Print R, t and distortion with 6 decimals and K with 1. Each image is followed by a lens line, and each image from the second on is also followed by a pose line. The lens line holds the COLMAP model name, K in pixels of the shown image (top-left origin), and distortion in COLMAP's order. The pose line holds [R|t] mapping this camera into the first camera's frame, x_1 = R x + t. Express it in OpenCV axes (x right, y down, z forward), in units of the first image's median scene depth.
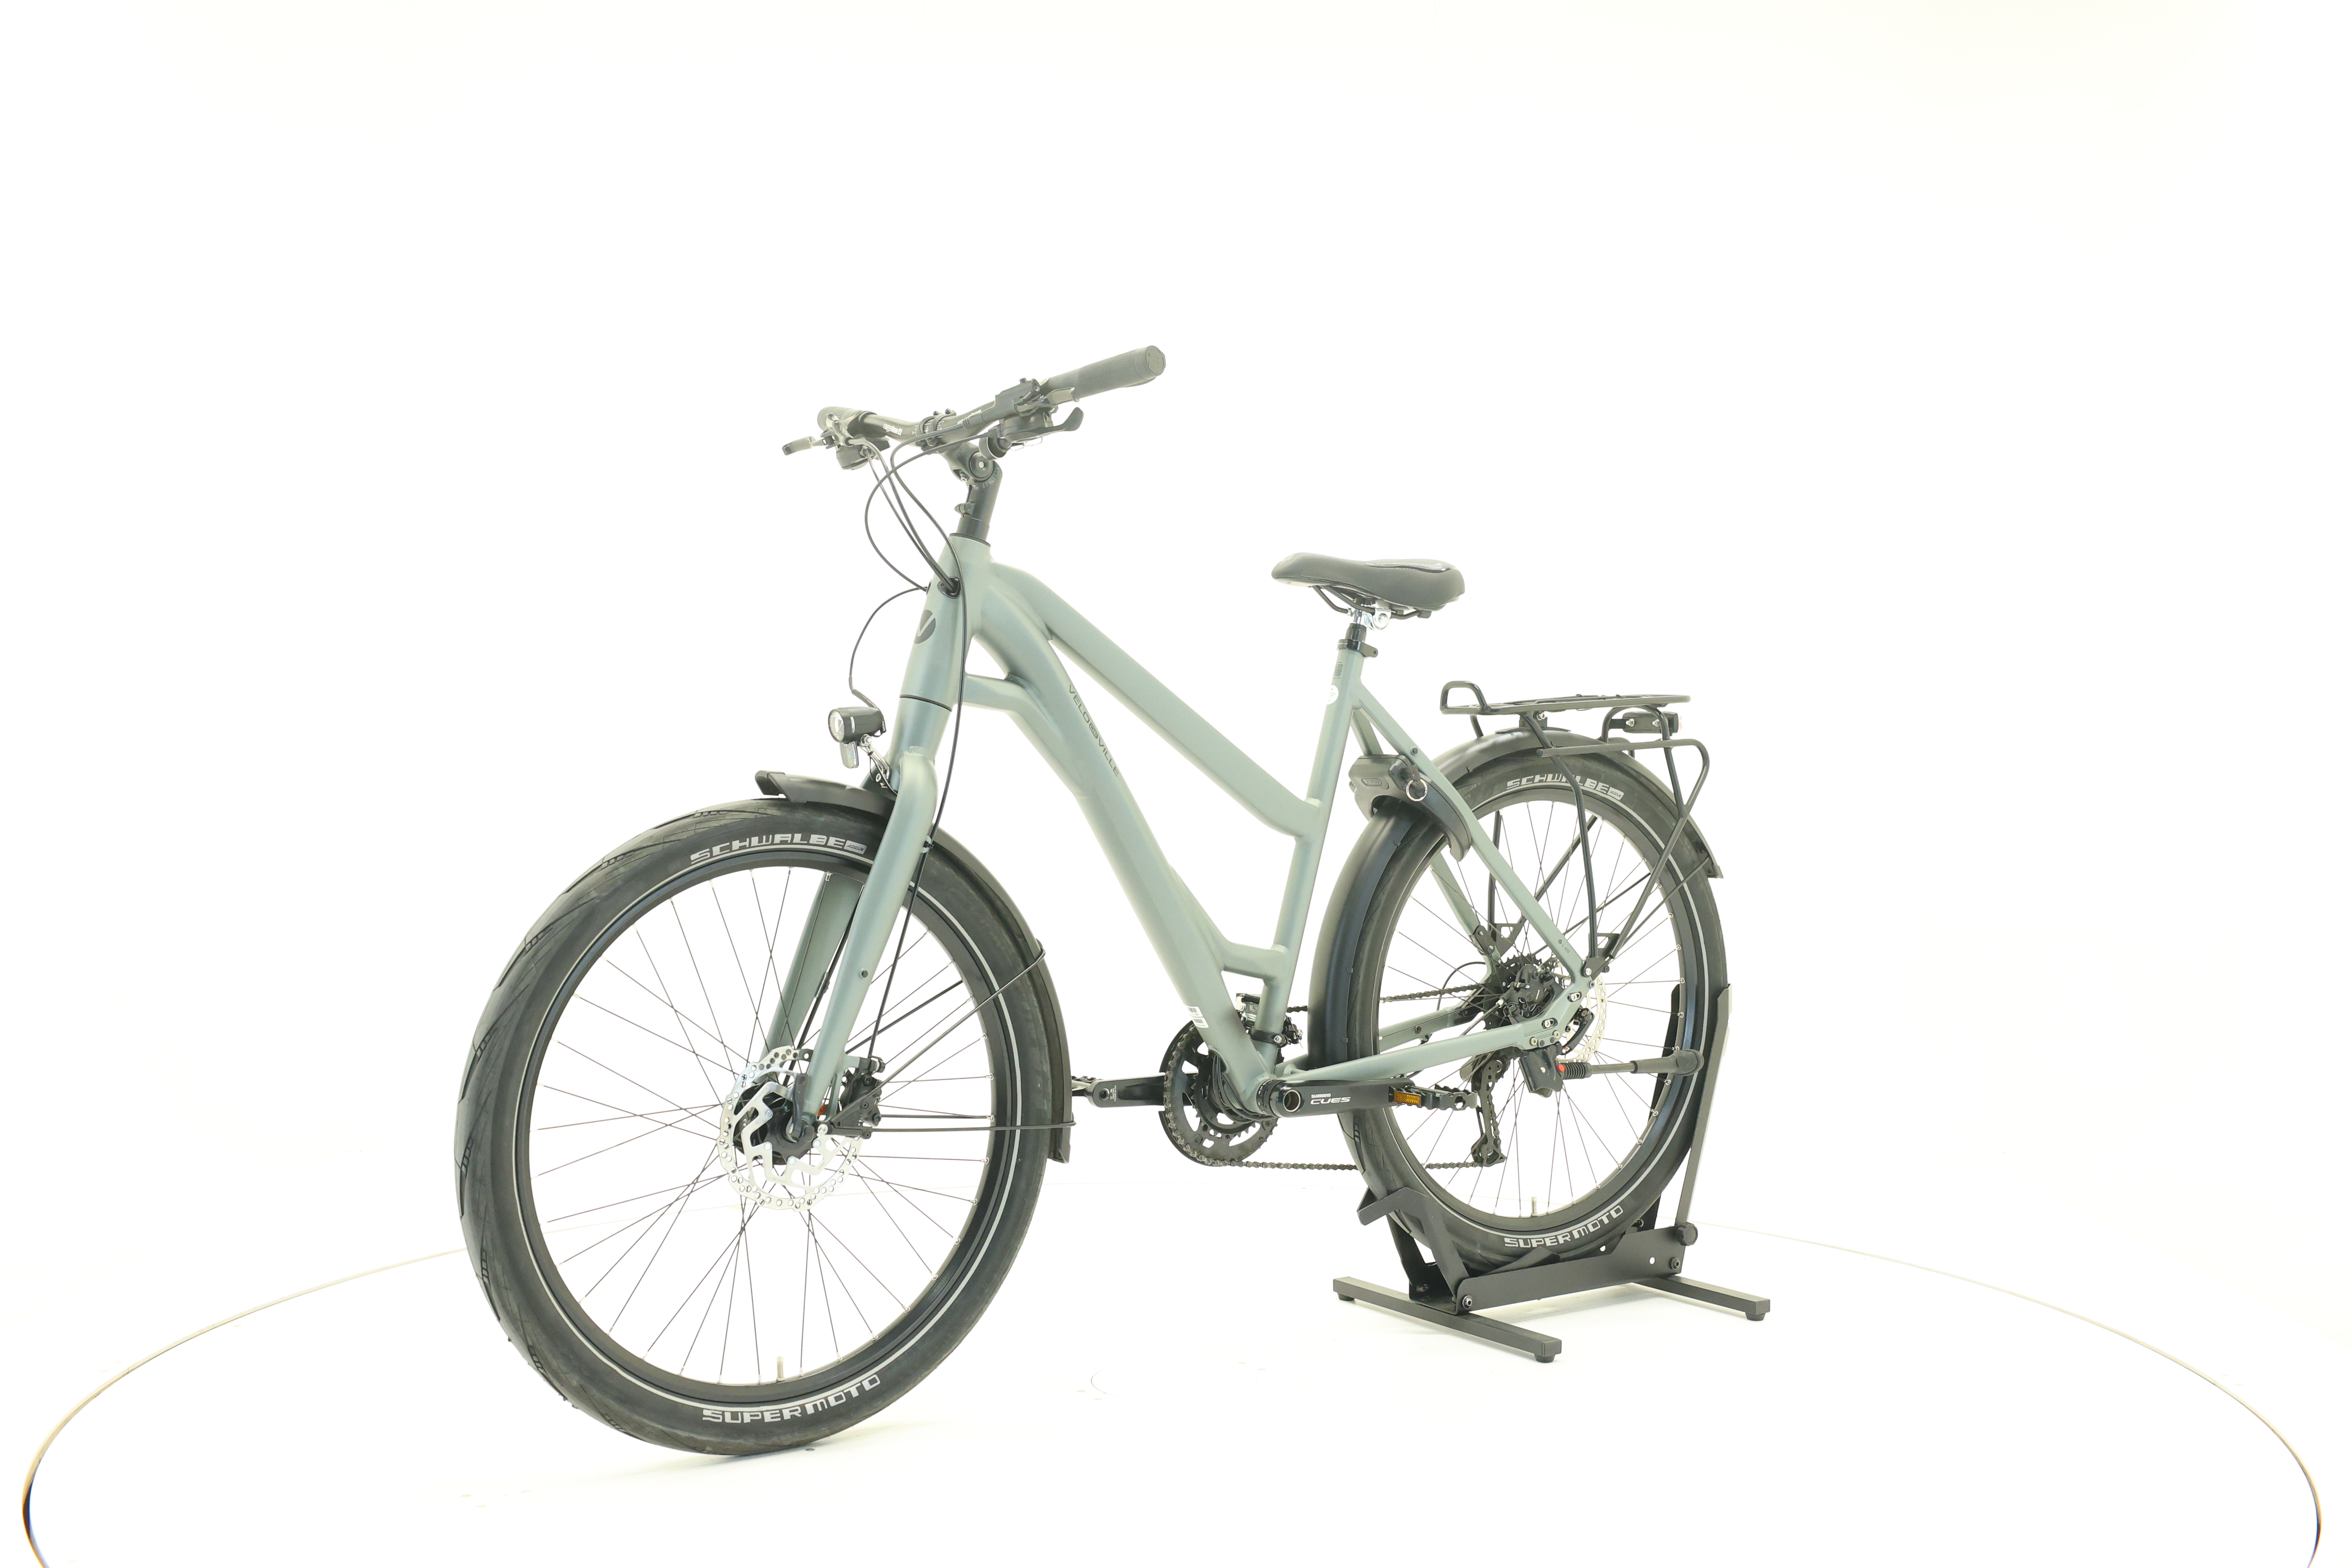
lens RADIAL K [[2477.0, 0, 1176.0], [0, 2477.0, 784.0], [0, 0, 1]] dist [-0.008721, -0.007097]
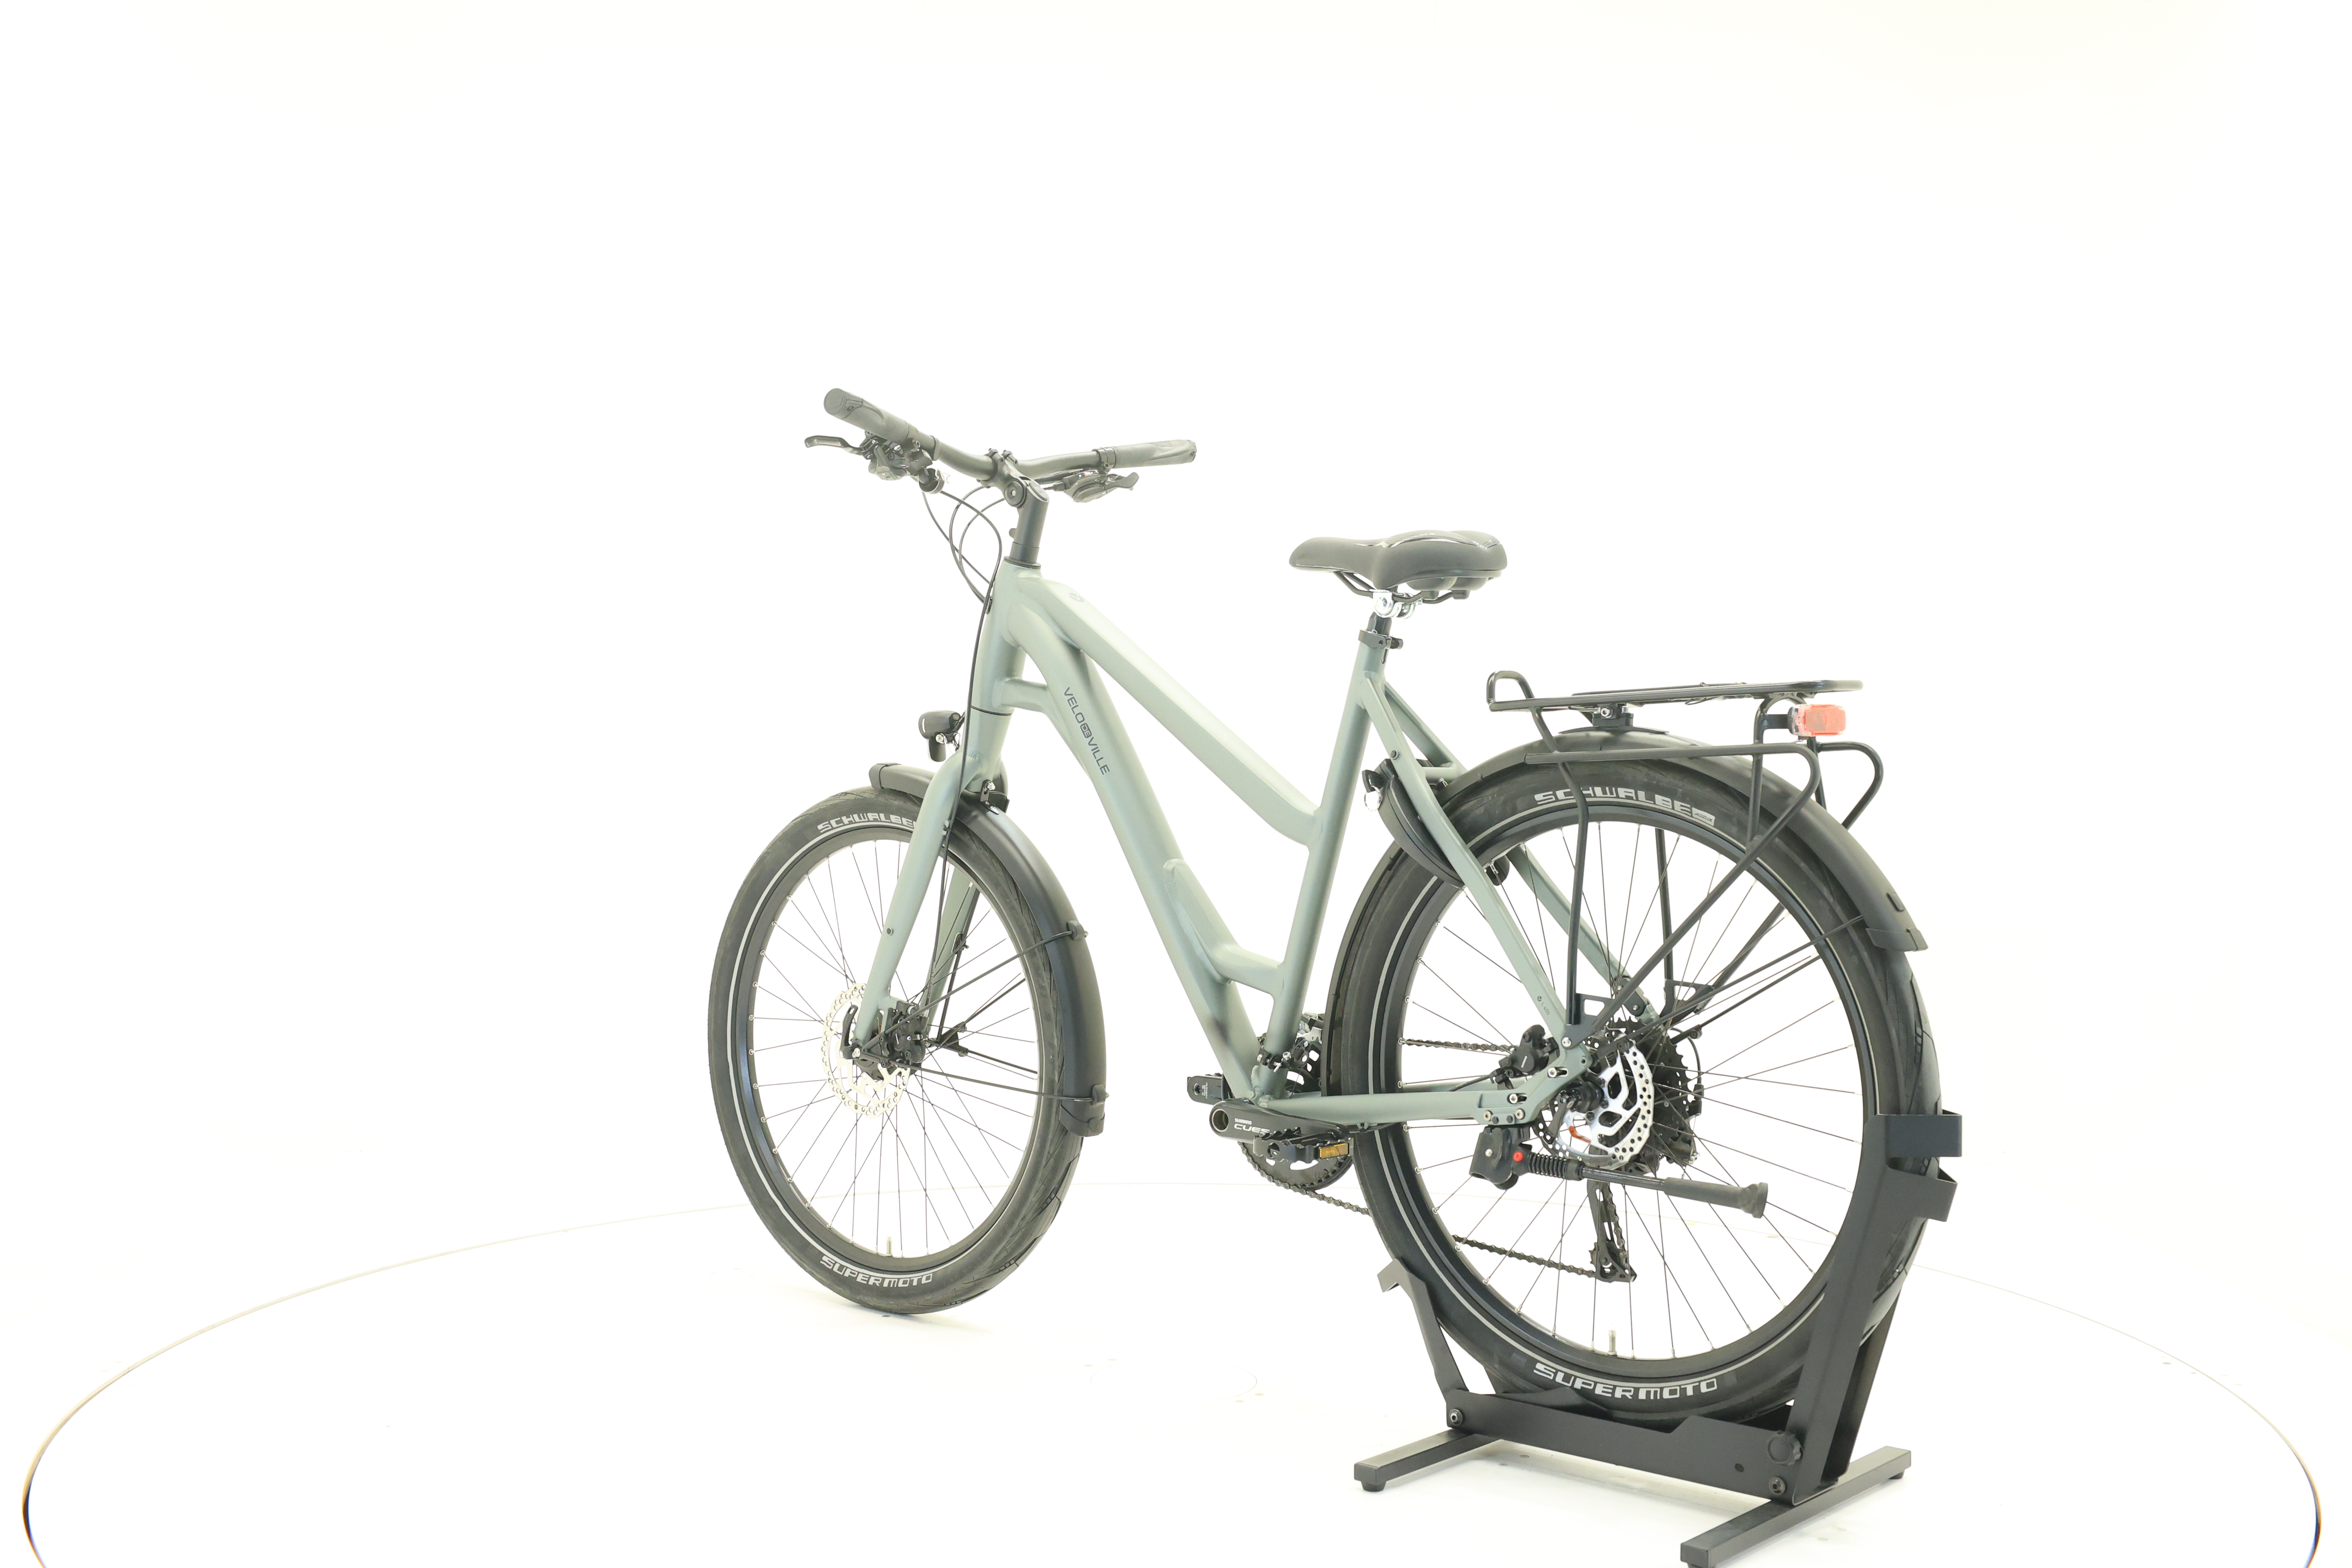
lens RADIAL K [[2477.0, 0, 1176.0], [0, 2477.0, 784.0], [0, 0, 1]] dist [-0.008721, -0.007097]
pose [[0.236181, 0.016880, -0.971562, 0.942662], [-0.026155, 0.999597, 0.011009, -0.010734], [0.971357, 0.022811, 0.236527, 0.739381]]
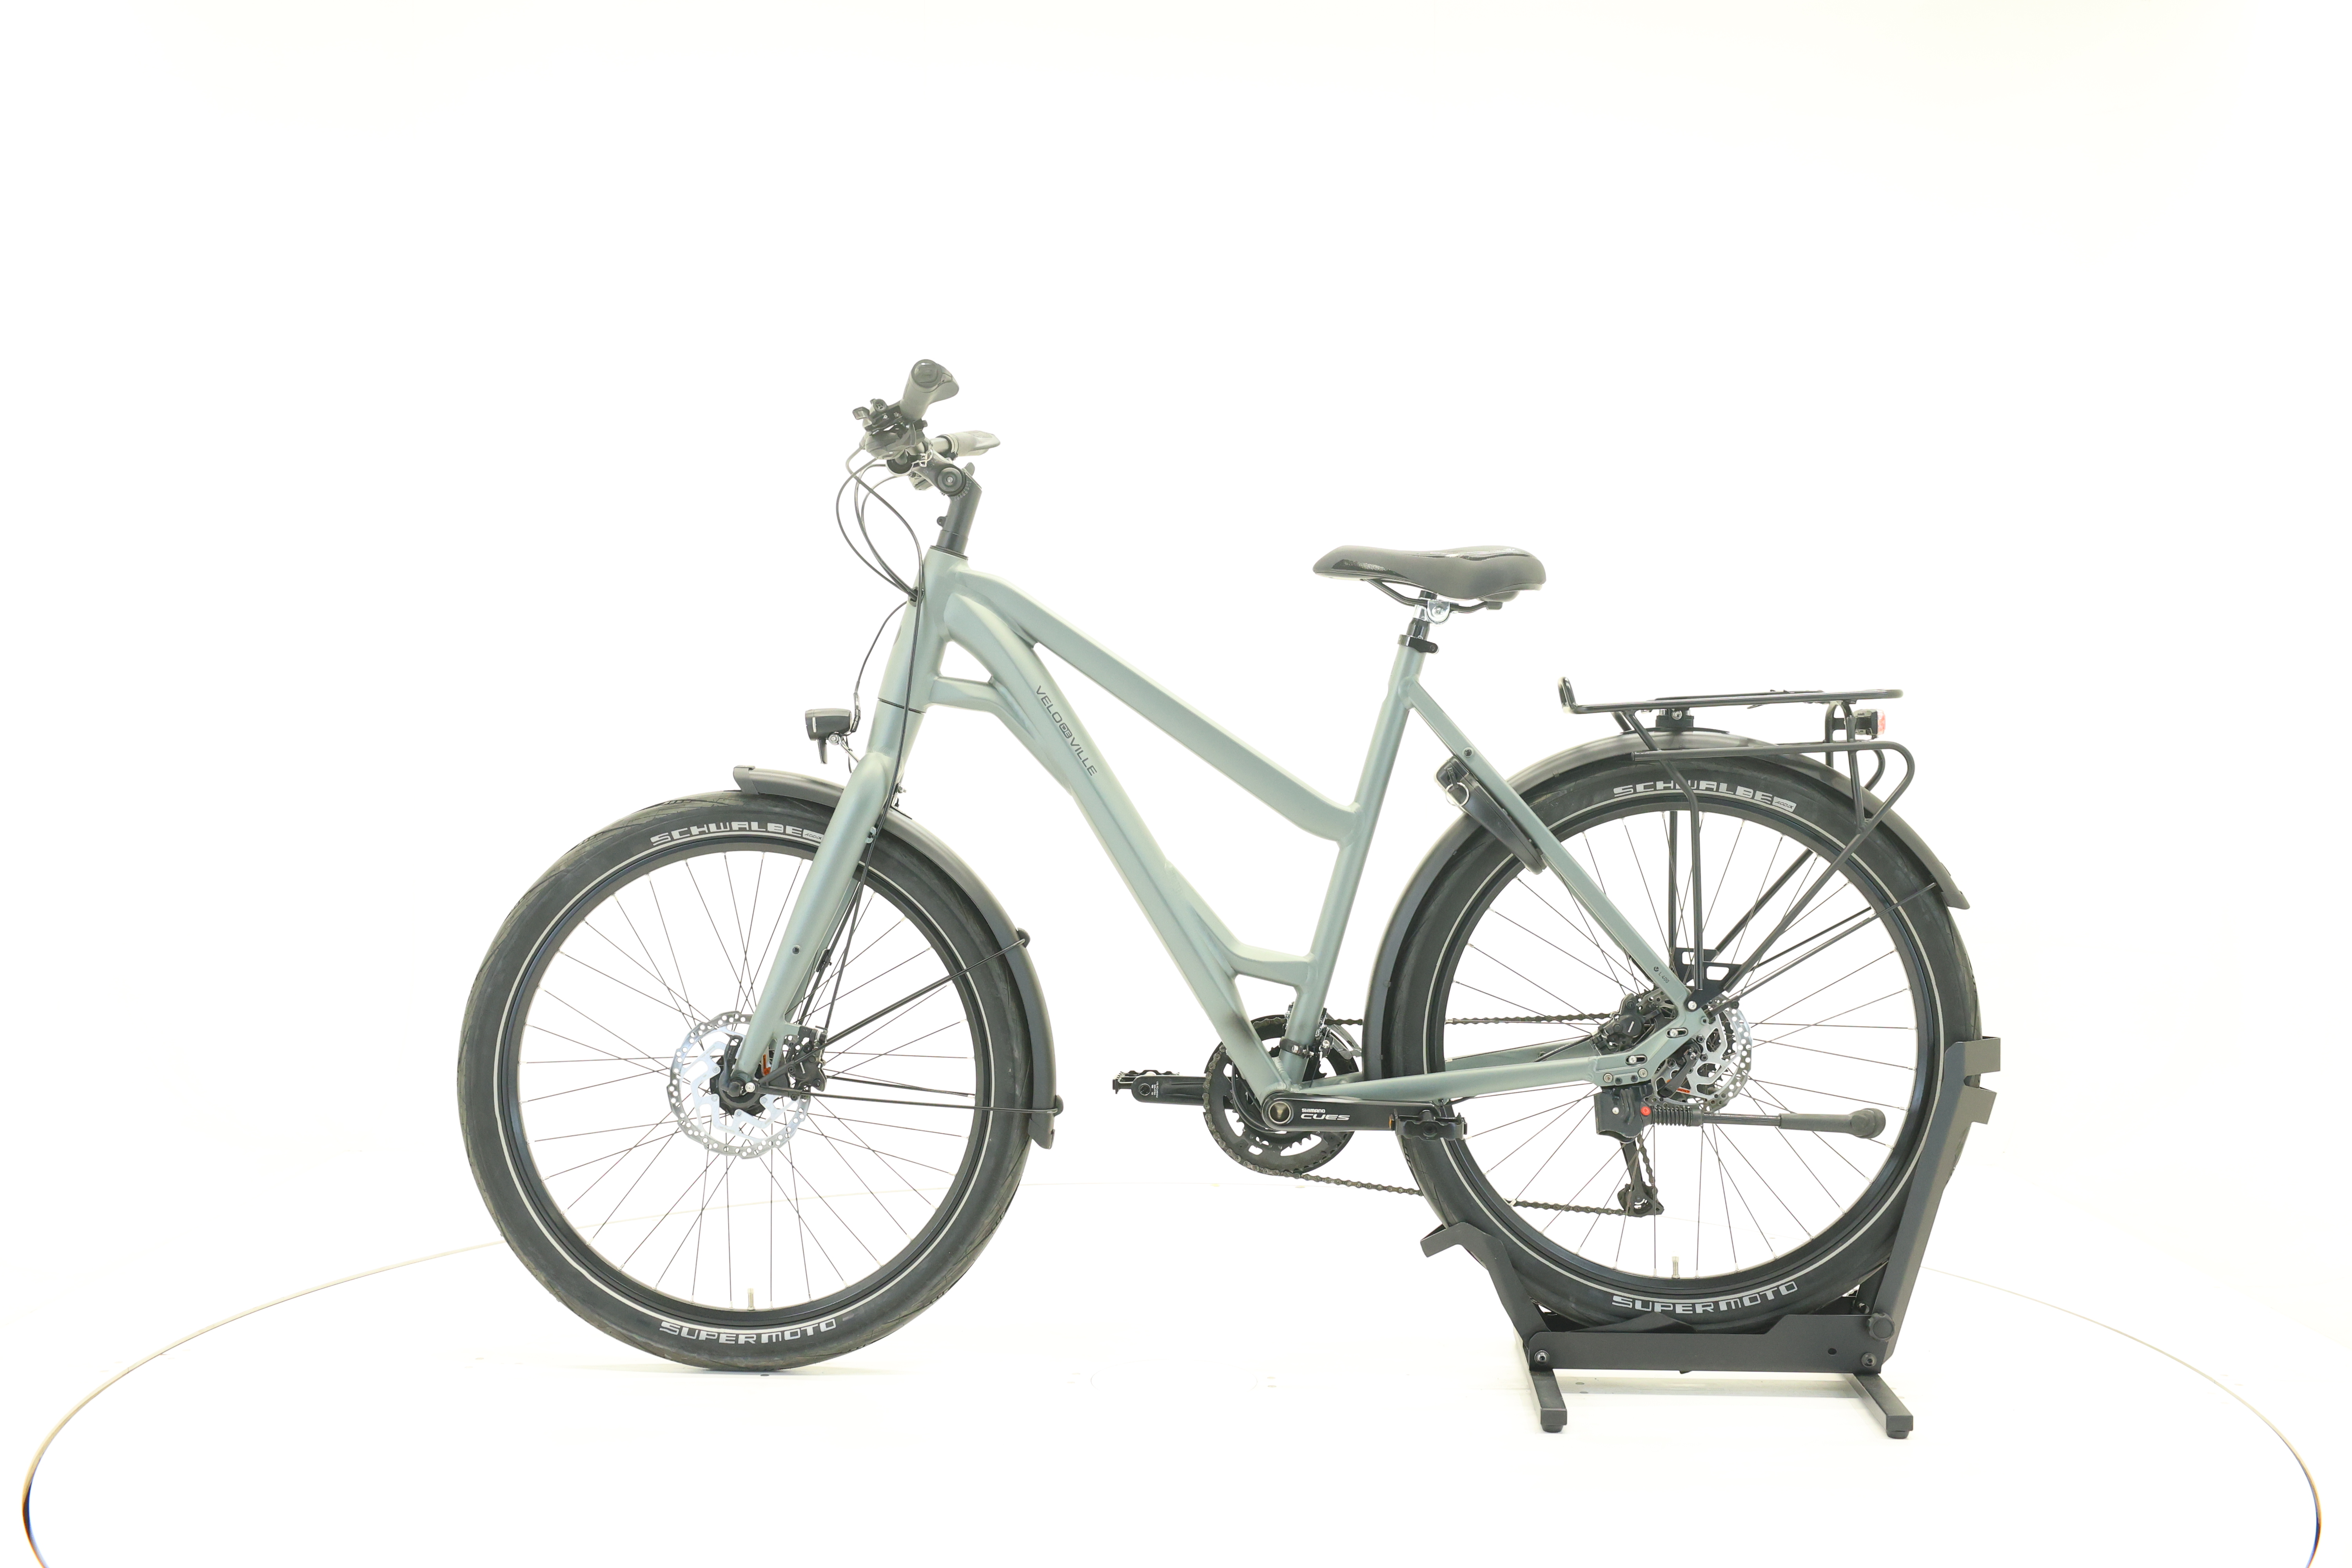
lens RADIAL K [[2477.0, 0, 1176.0], [0, 2477.0, 784.0], [0, 0, 1]] dist [-0.008721, -0.007097]
pose [[0.785947, 0.010475, -0.618205, 0.599958], [-0.014826, 0.999888, -0.001907, 0.001847], [0.618116, 0.010665, 0.786015, 0.206379]]
